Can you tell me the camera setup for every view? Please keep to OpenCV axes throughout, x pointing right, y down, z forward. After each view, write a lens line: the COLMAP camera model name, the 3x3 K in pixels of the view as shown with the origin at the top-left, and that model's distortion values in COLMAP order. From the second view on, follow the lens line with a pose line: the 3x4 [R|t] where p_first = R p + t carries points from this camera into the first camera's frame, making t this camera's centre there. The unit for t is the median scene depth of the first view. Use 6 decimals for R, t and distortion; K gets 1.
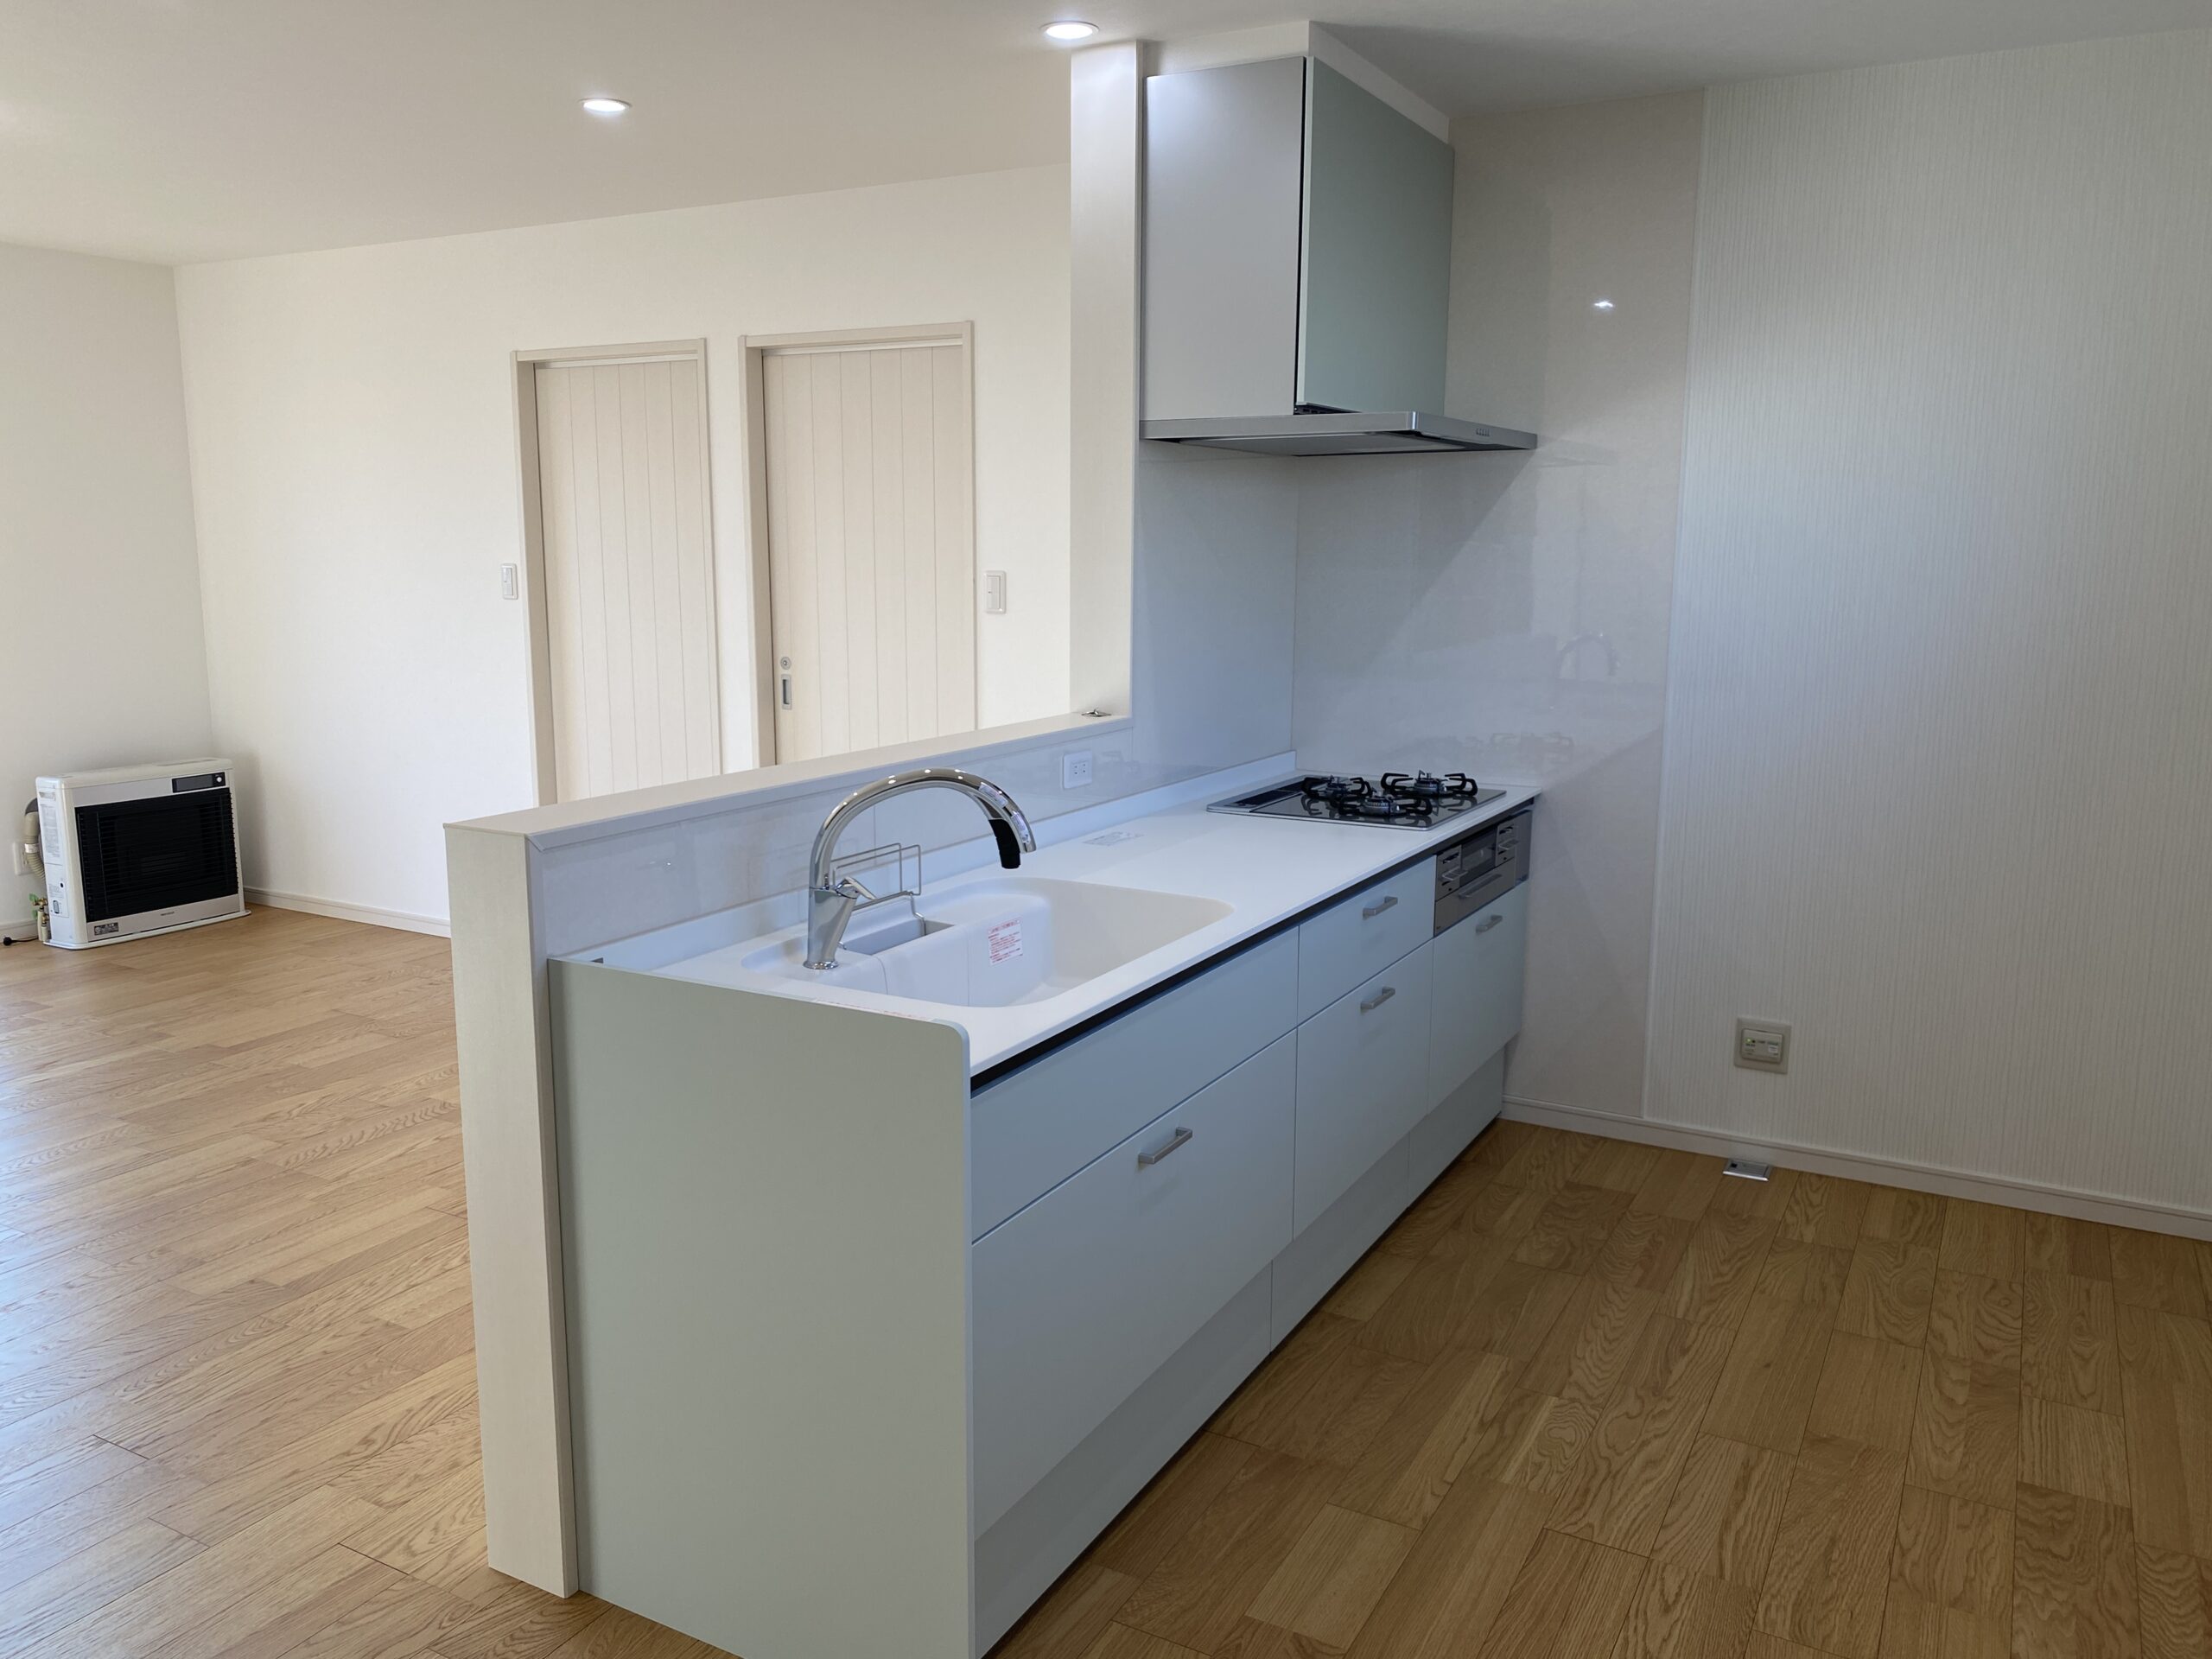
lens RADIAL K [[1688.9, 0, 1111.9], [0, 1688.9, 832.0], [0, 0, 1]] dist [-0.000974, 0.005265]
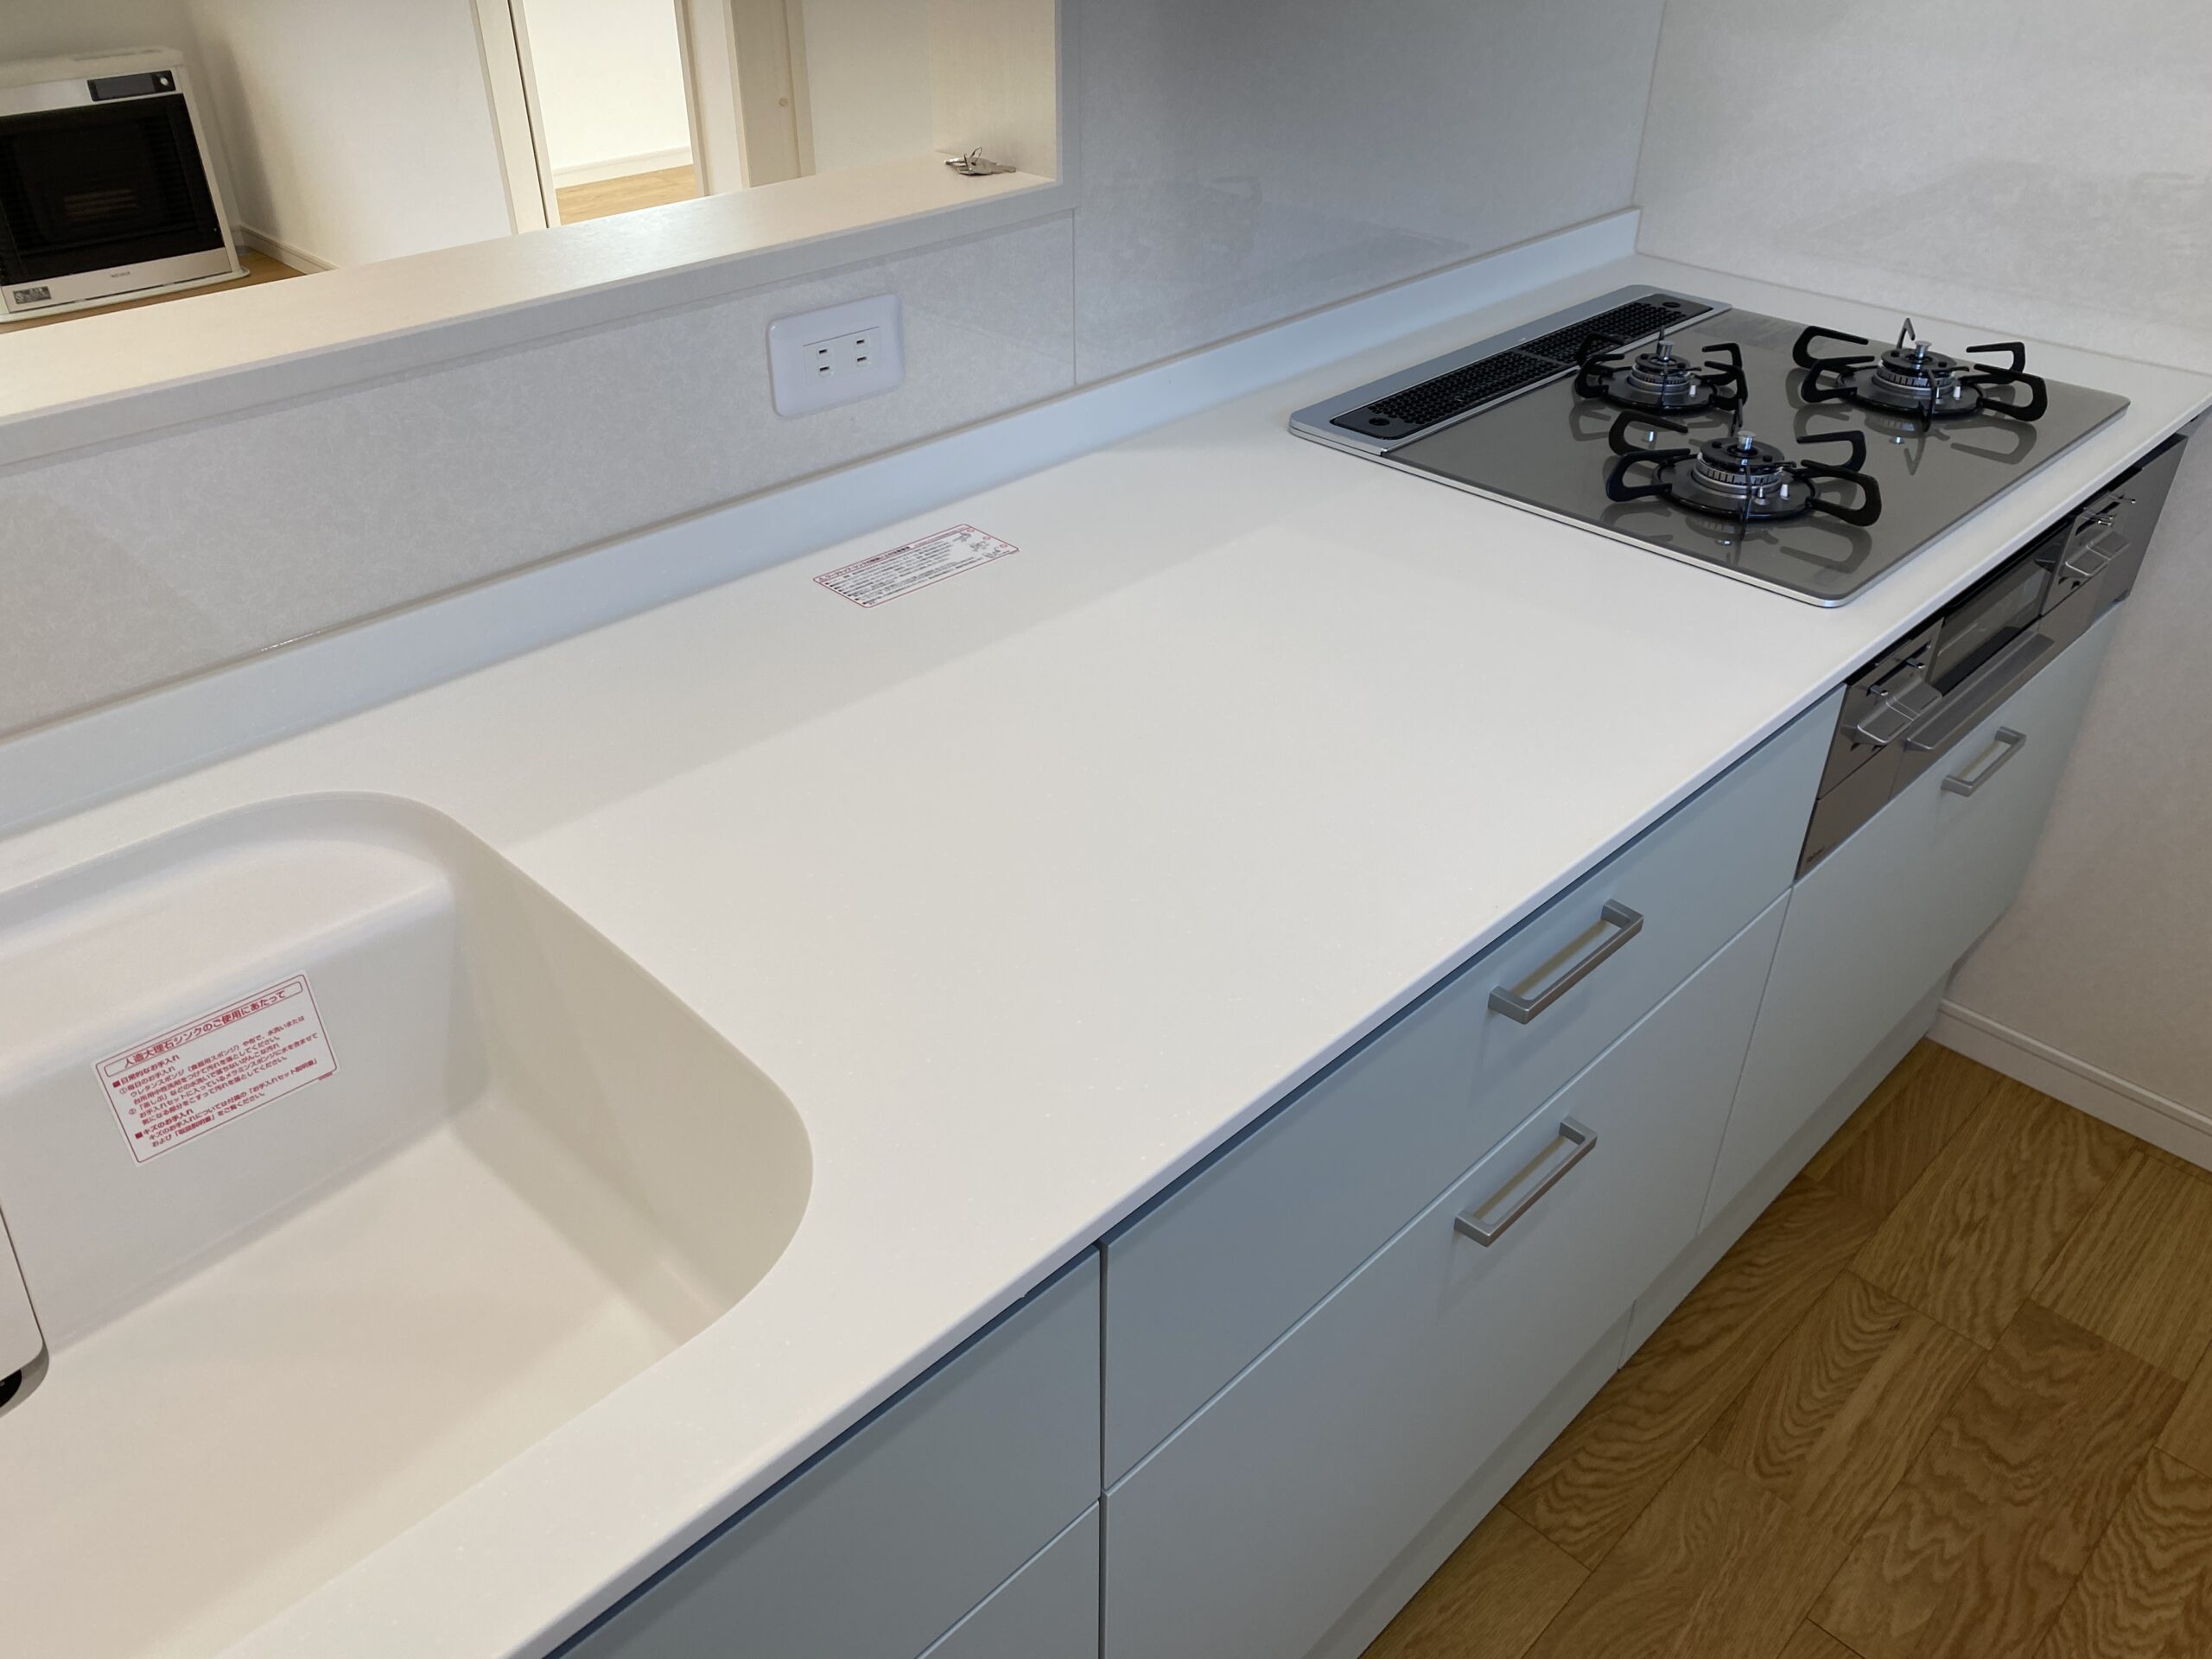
lens RADIAL K [[1688.9, 0, 1090.8], [0, 1688.9, 819.8], [0, 0, 1]] dist [-0.000974, 0.005265]
pose [[0.957225, 0.157071, -0.243000, 0.115858], [-0.048248, 0.914719, 0.401200, -0.080197], [0.285293, -0.372314, 0.883170, 0.560727]]
